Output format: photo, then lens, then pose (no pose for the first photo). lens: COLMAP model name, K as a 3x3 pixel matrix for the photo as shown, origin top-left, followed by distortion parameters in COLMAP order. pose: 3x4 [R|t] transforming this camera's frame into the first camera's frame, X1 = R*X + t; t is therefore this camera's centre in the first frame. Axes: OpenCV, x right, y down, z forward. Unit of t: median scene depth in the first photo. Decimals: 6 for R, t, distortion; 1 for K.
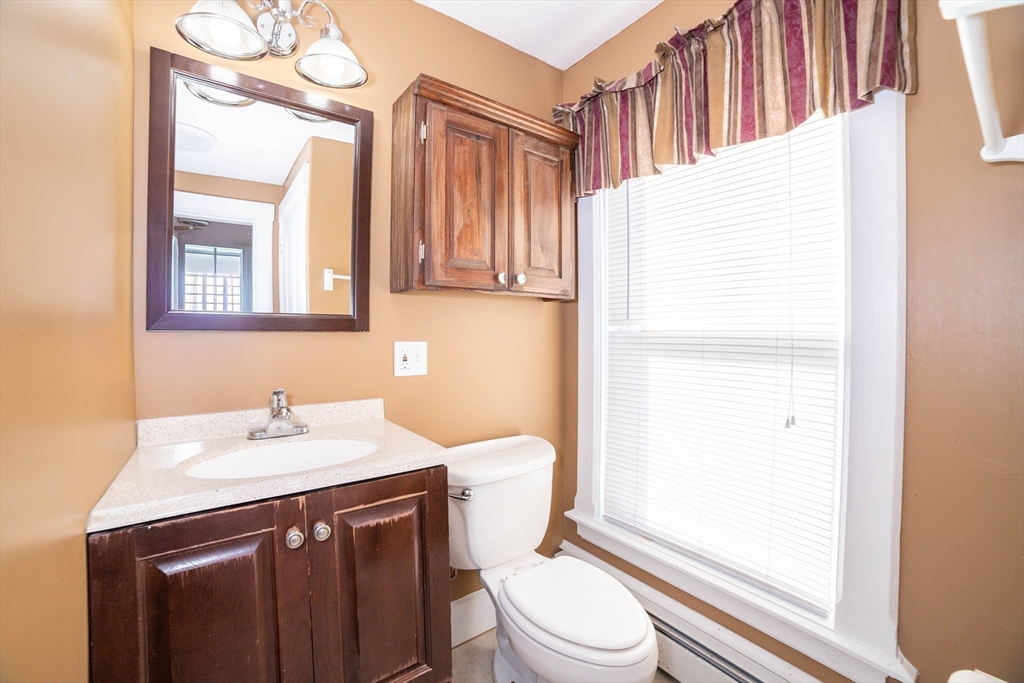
lens RADIAL K [[418.7, 0, 509.0], [0, 418.7, 336.3], [0, 0, 1]] dist [-0.120487, 0.043838]
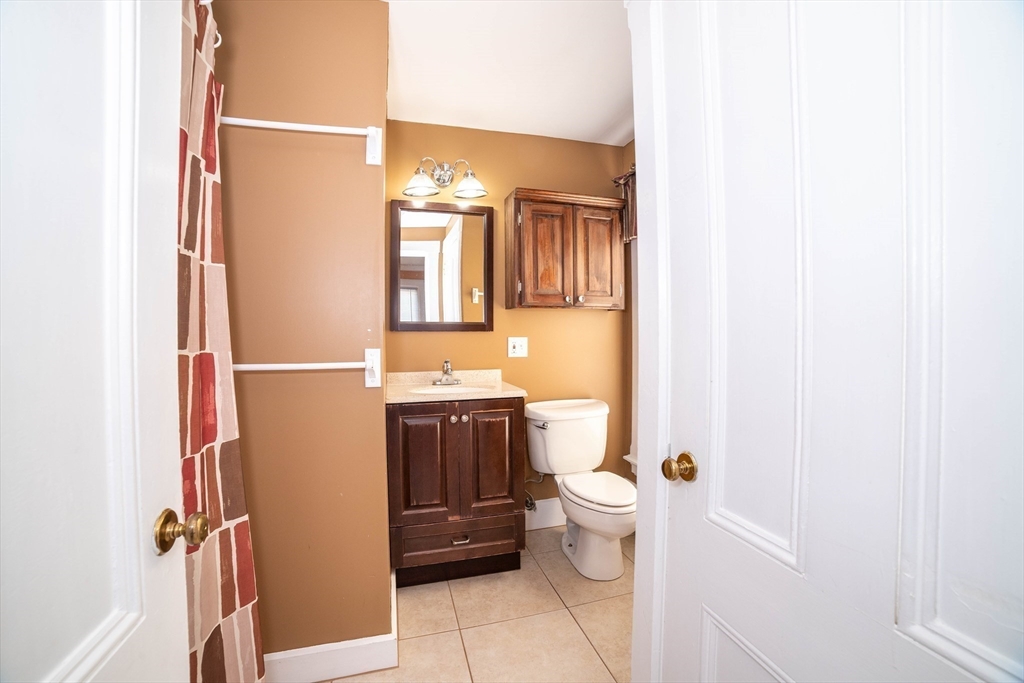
lens RADIAL K [[418.7, 0, 509.0], [0, 418.7, 336.3], [0, 0, 1]] dist [-0.120487, 0.043838]
pose [[0.939143, -0.000613, -0.343526, 0.352518], [0.000425, 1.000000, -0.000621, 0.011210], [0.343527, 0.000438, 0.939143, -0.689911]]
